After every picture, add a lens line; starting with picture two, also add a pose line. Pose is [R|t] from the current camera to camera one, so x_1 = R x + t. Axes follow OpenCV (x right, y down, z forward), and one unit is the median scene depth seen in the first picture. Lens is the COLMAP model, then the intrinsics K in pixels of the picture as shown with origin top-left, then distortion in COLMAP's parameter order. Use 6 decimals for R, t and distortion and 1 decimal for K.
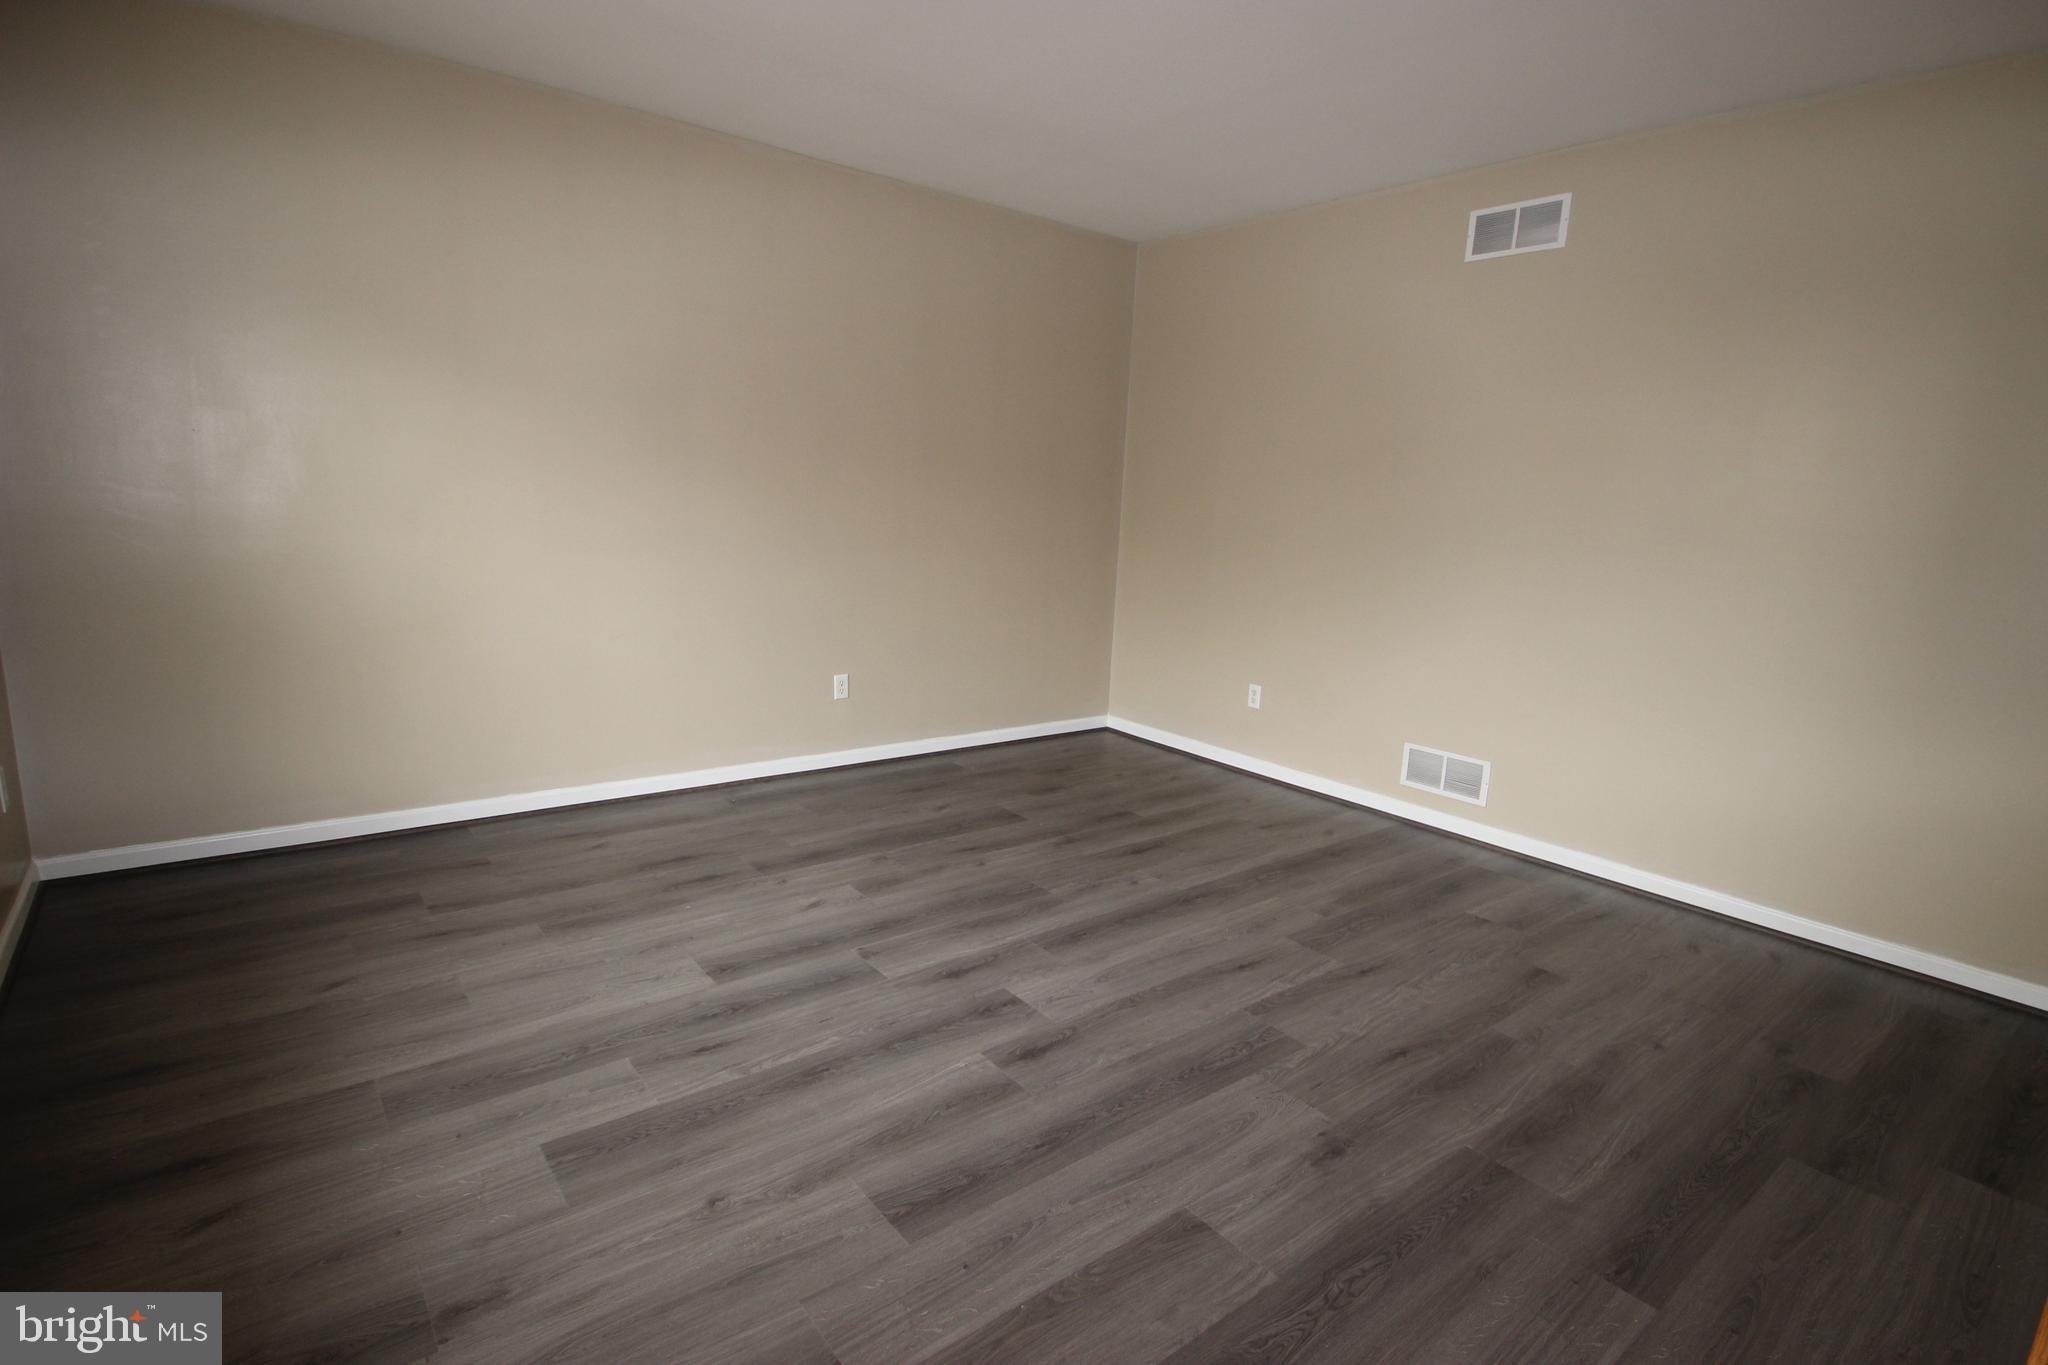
lens RADIAL K [[1035.8, 0, 1019.0], [0, 1035.8, 682.6], [0, 0, 1]] dist [0.002102, -0.018430]
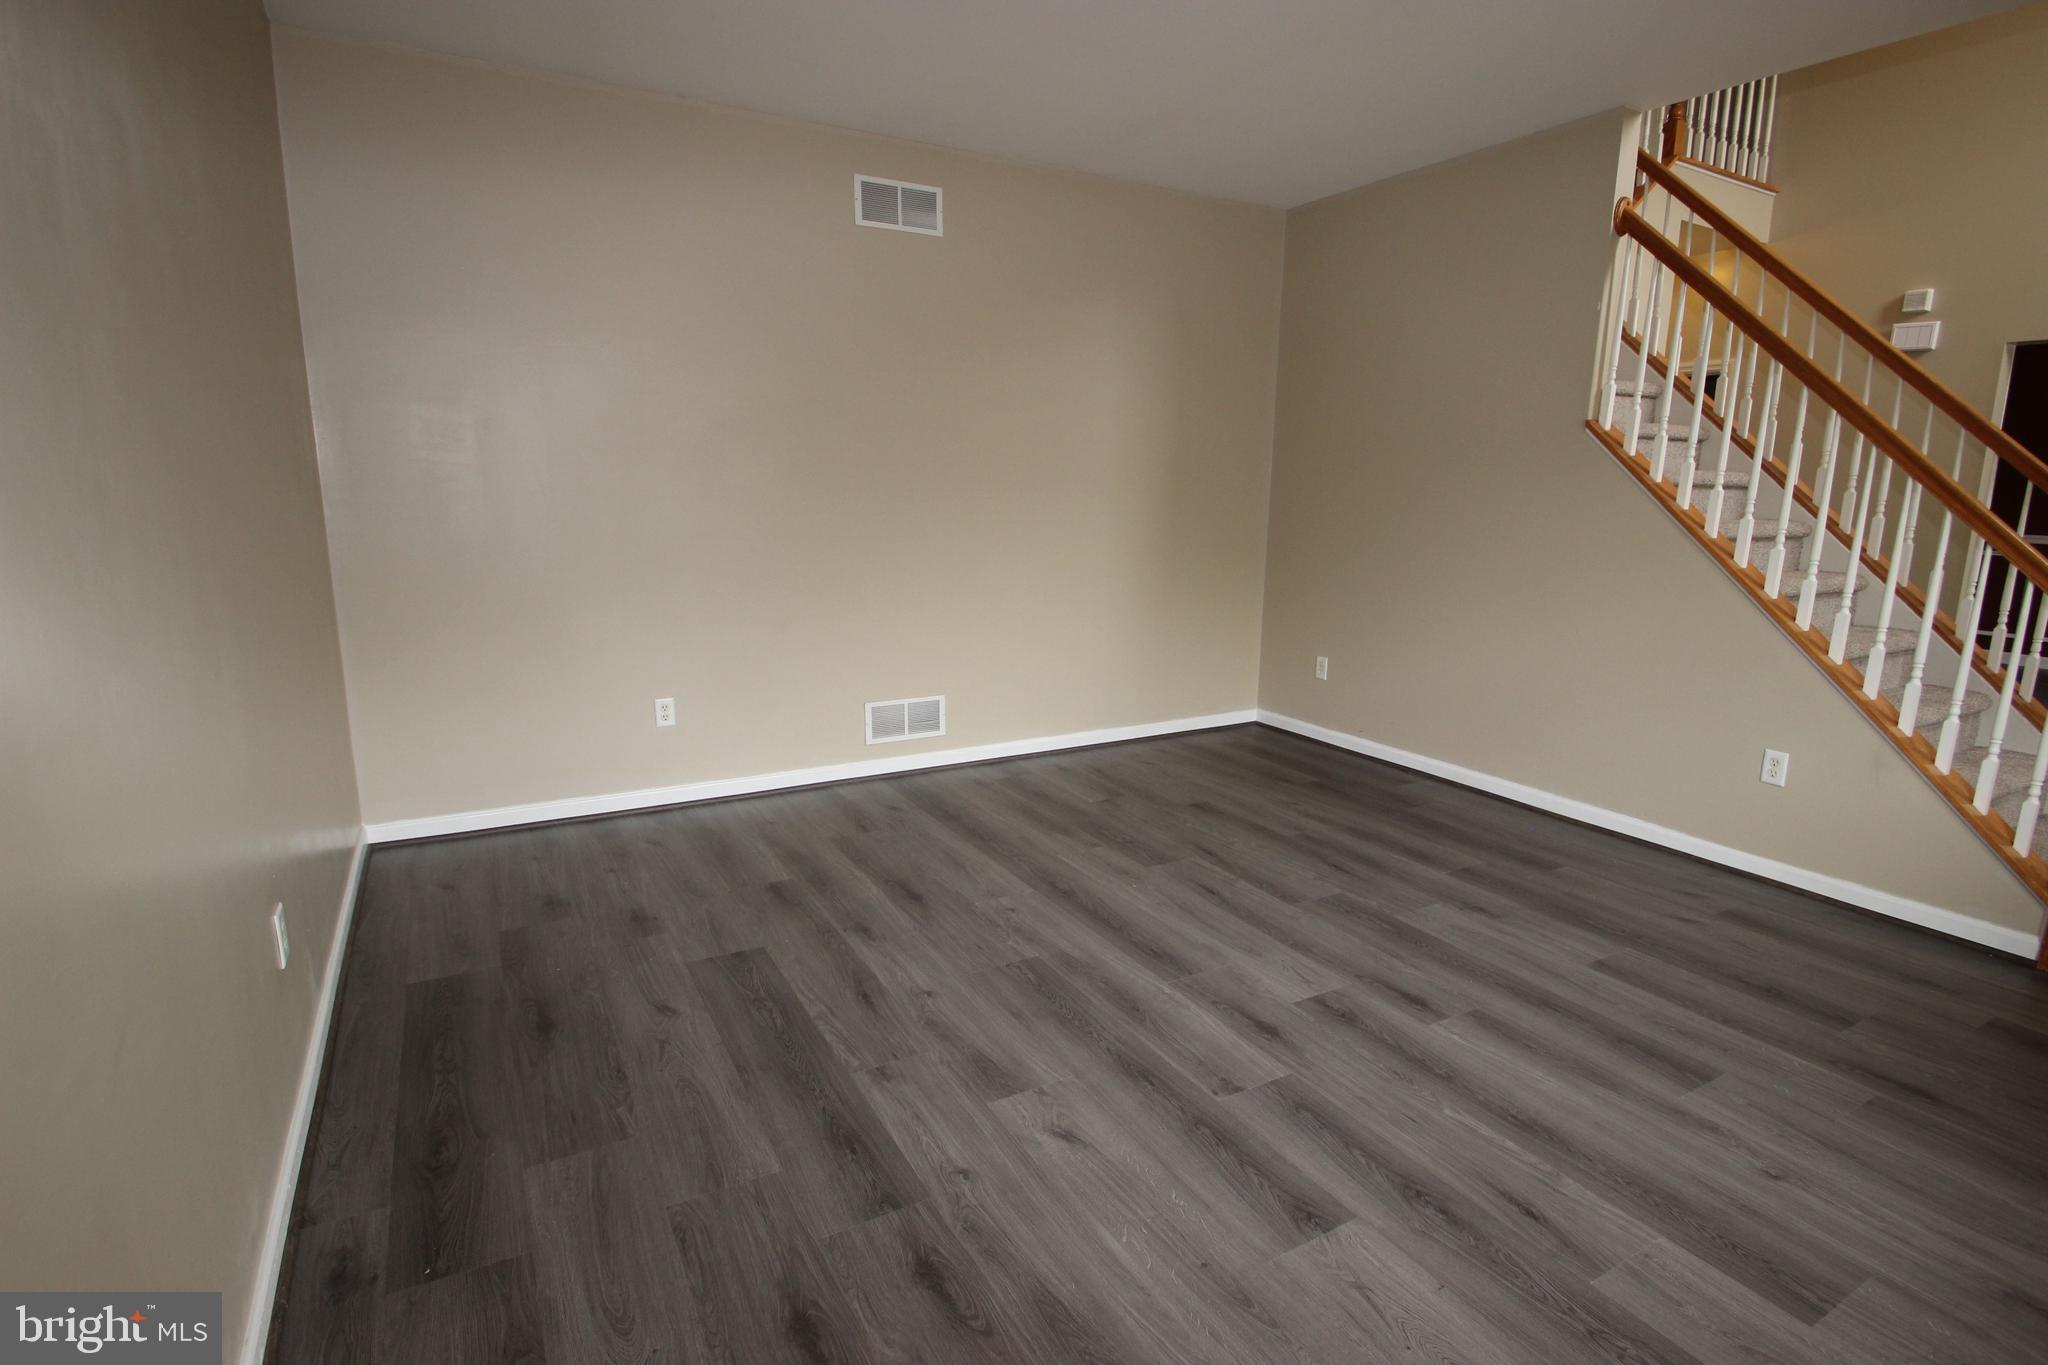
lens RADIAL K [[1035.8, 0, 1019.0], [0, 1035.8, 682.6], [0, 0, 1]] dist [0.002102, -0.018430]
pose [[0.127074, -0.232351, 0.964295, -0.782763], [0.173946, 0.962331, 0.208955, -0.199213], [-0.976522, 0.141183, 0.162704, 0.926376]]
